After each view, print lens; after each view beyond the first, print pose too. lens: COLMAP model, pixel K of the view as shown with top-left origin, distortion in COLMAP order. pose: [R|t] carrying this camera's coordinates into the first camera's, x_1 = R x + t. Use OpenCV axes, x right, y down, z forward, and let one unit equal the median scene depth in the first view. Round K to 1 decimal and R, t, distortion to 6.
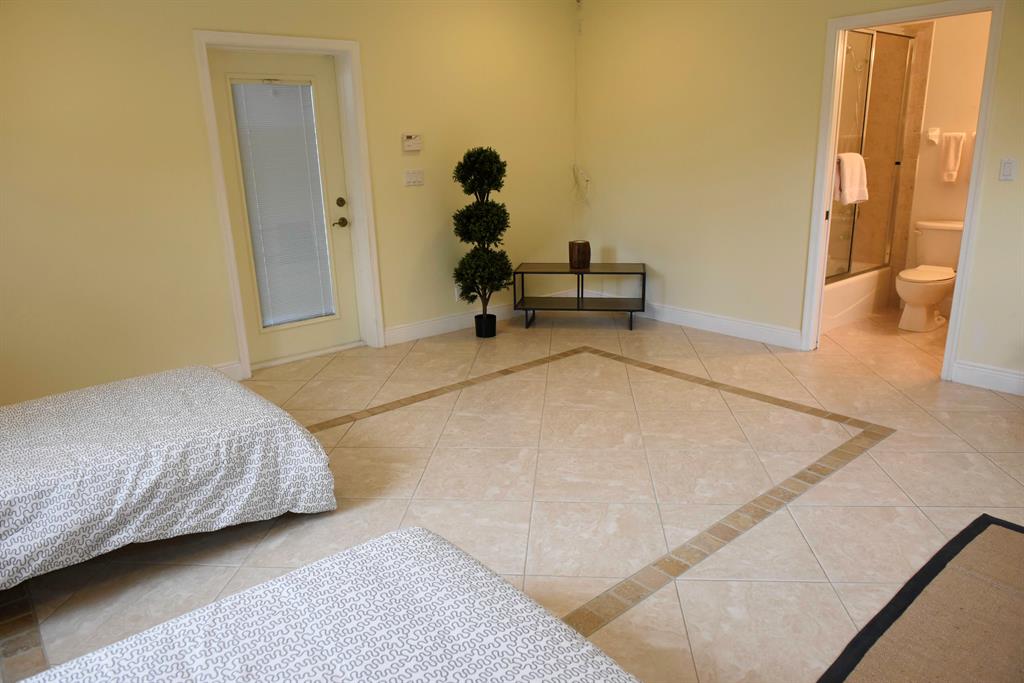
lens RADIAL K [[697.5, 0, 512.0], [0, 697.5, 341.8], [0, 0, 1]] dist [-0.005384, -0.007051]
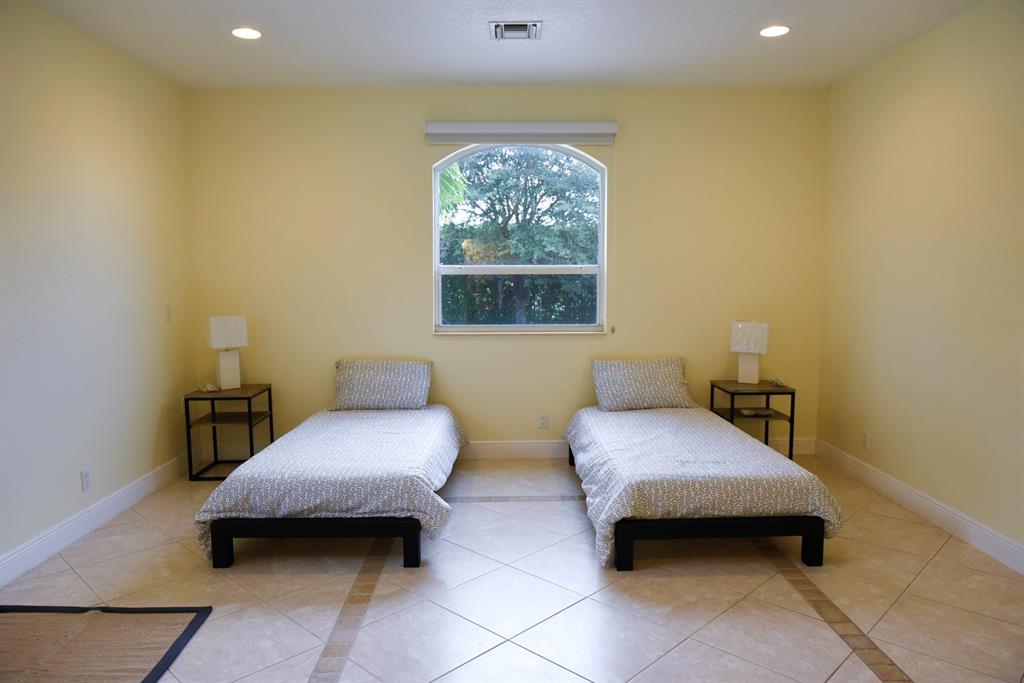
lens RADIAL K [[697.5, 0, 509.6], [0, 697.5, 342.1], [0, 0, 1]] dist [-0.005384, -0.007051]
pose [[-0.634915, 0.110705, -0.764609, 0.832374], [-0.185187, 0.939021, 0.289733, -0.505960], [0.750059, 0.325551, -0.575698, 1.652473]]
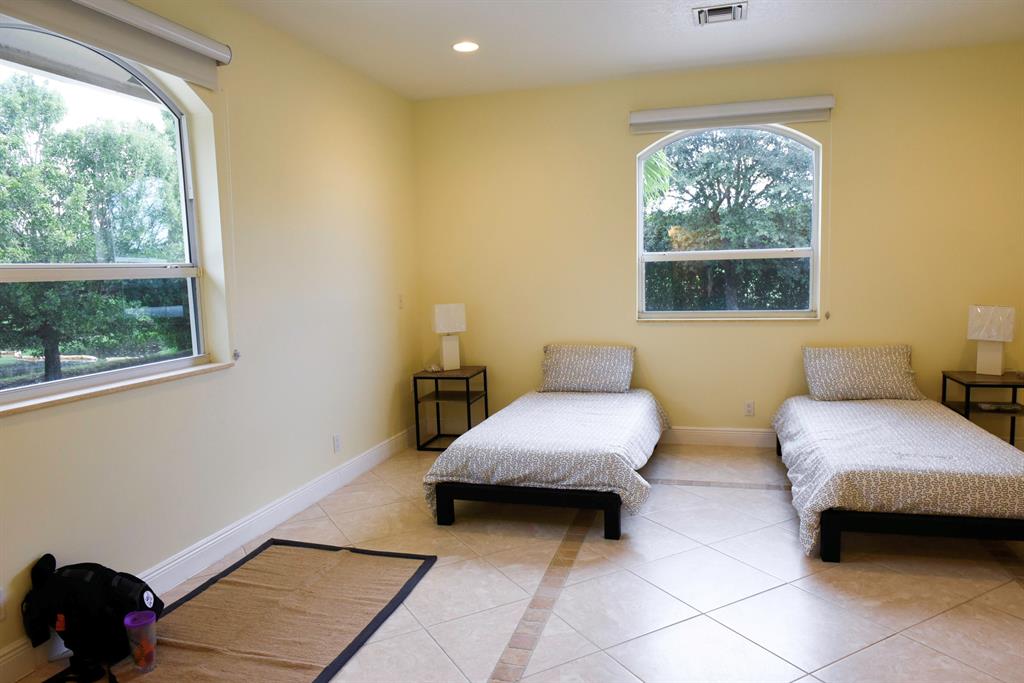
lens RADIAL K [[697.5, 0, 514.0], [0, 697.5, 342.2], [0, 0, 1]] dist [-0.005384, -0.007051]
pose [[-0.827115, 0.116805, -0.549761, 0.873891], [-0.097805, 0.933328, 0.345447, -0.520540], [0.553457, 0.339494, -0.760545, 1.715066]]
